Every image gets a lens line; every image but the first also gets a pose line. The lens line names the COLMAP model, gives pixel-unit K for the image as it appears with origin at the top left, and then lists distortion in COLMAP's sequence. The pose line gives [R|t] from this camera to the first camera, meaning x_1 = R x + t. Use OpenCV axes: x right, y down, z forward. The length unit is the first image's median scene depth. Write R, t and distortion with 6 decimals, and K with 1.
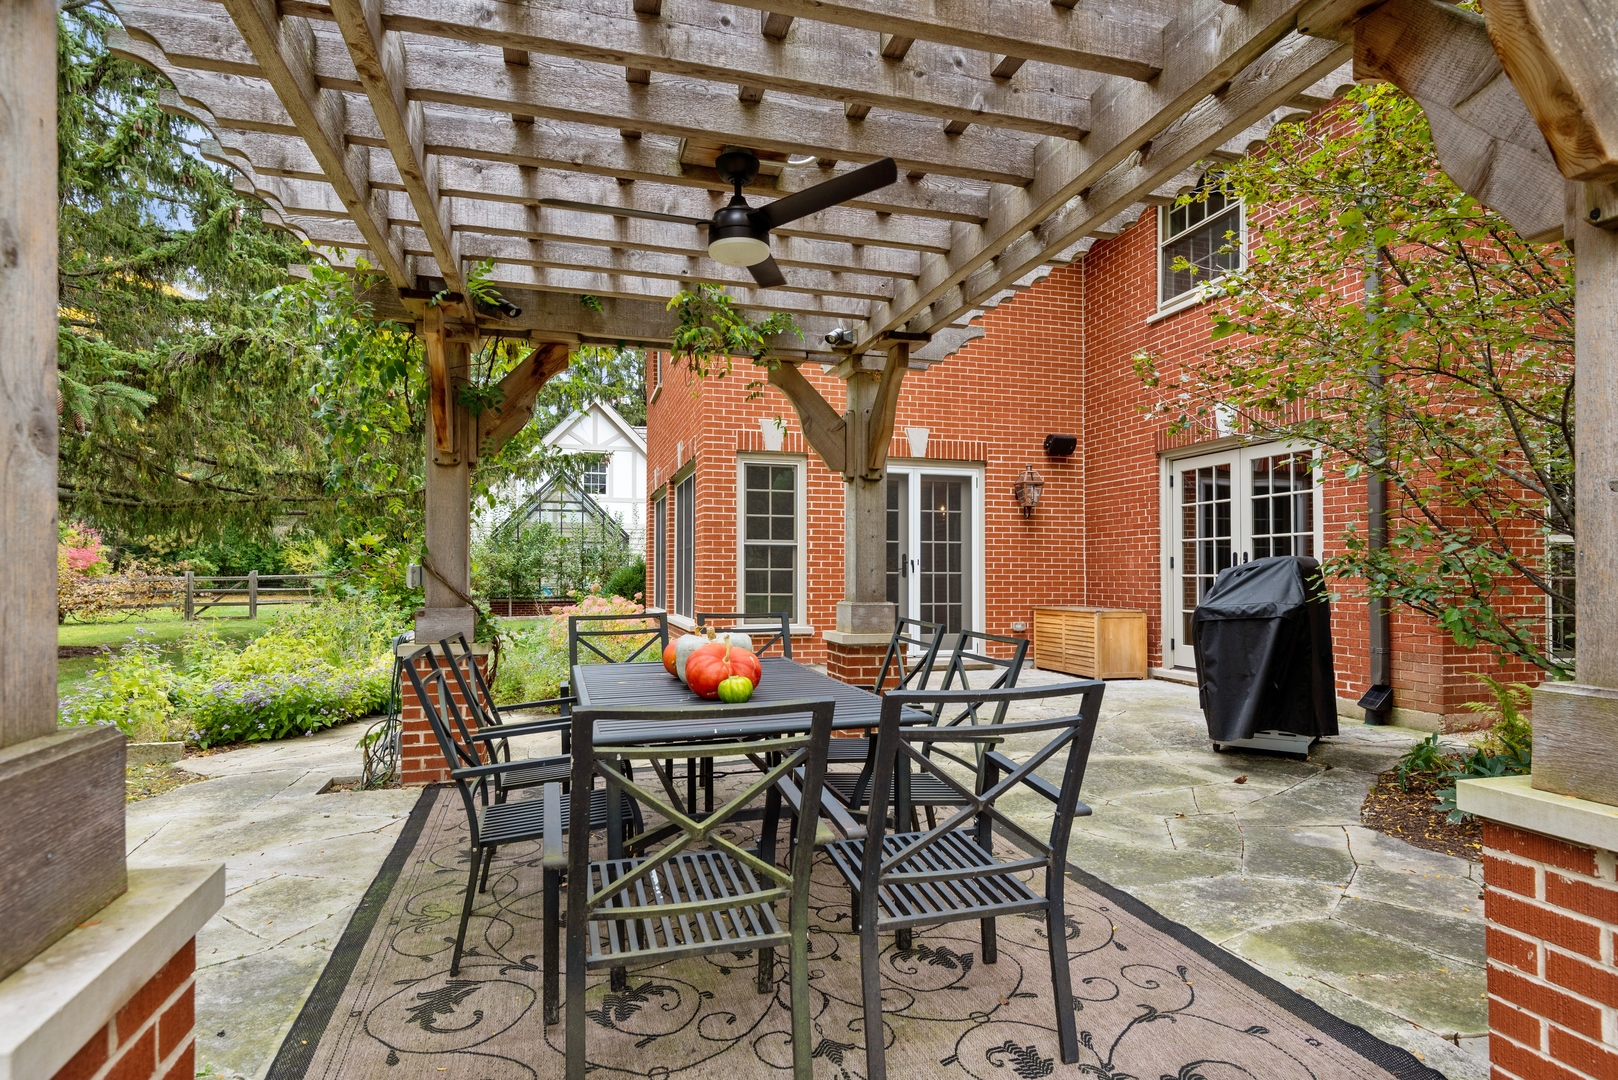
lens RADIAL K [[871.6, 0, 815.2], [0, 871.6, 550.3], [0, 0, 1]] dist [0.004833, -0.004121]
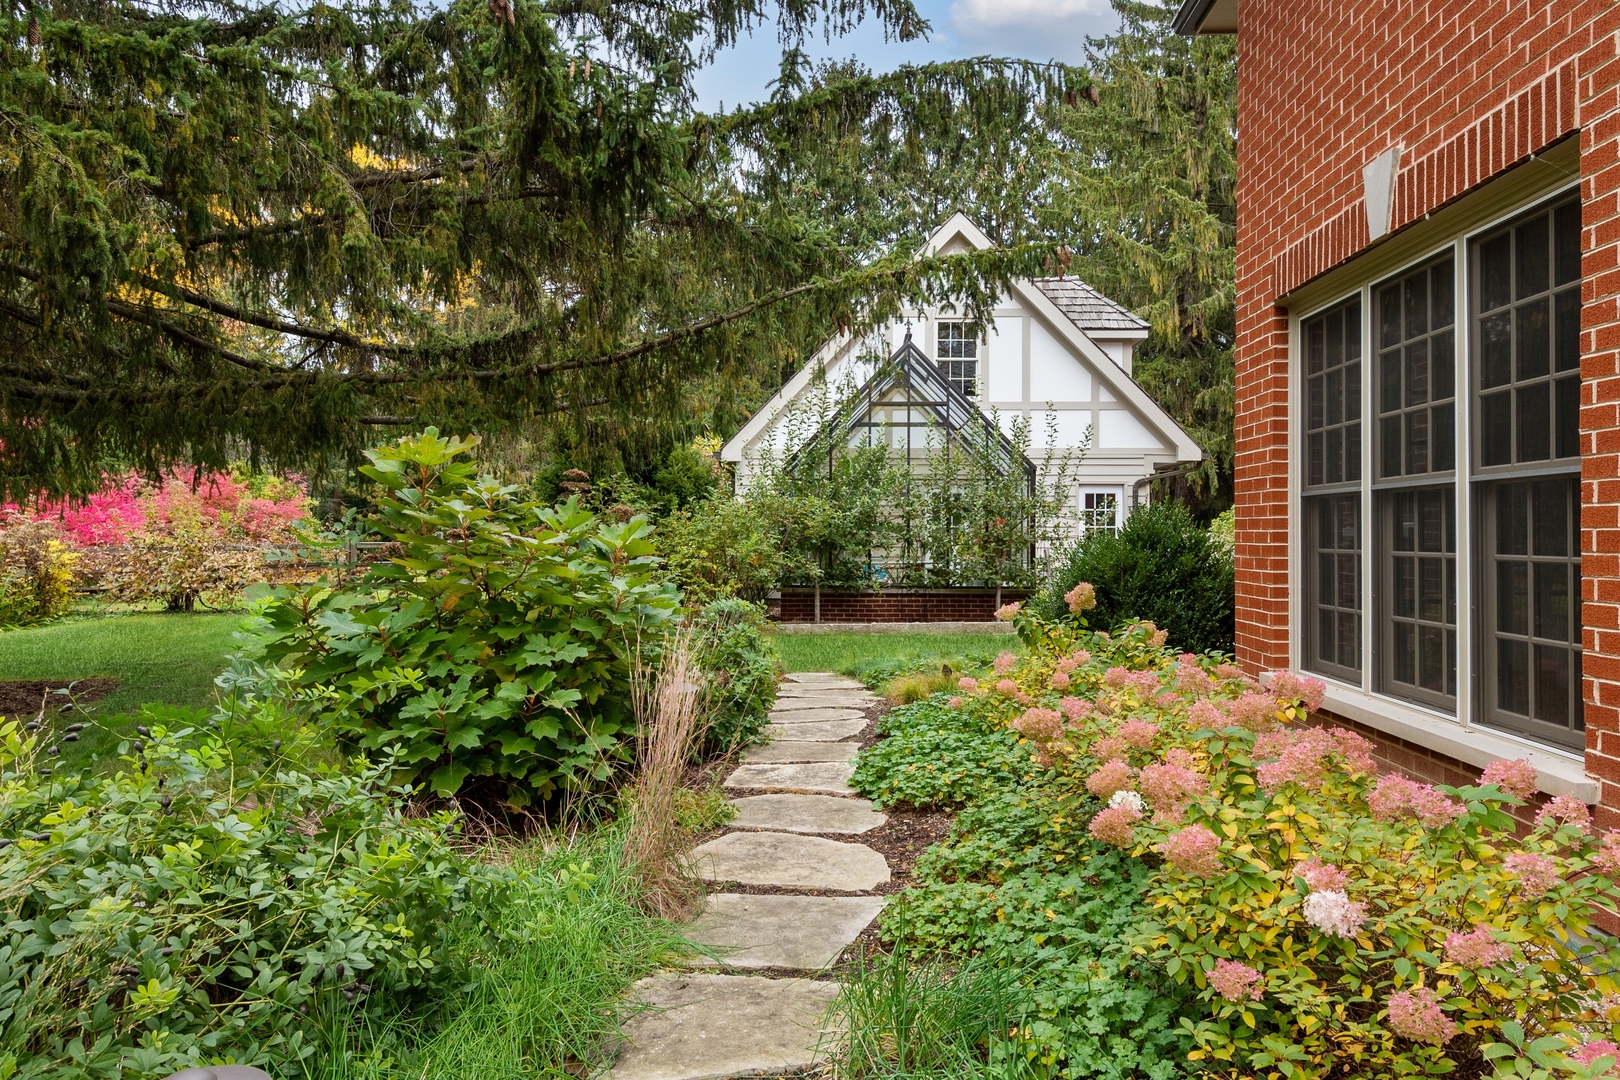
lens RADIAL K [[1119.6, 0, 809.2], [0, 1119.6, 533.1], [0, 0, 1]] dist [-0.000156, 0.000031]
pose [[0.945960, 0.002421, -0.324274, -0.129503], [0.006207, 0.999654, 0.025572, 0.004633], [0.324224, -0.026203, 0.945618, 0.343432]]
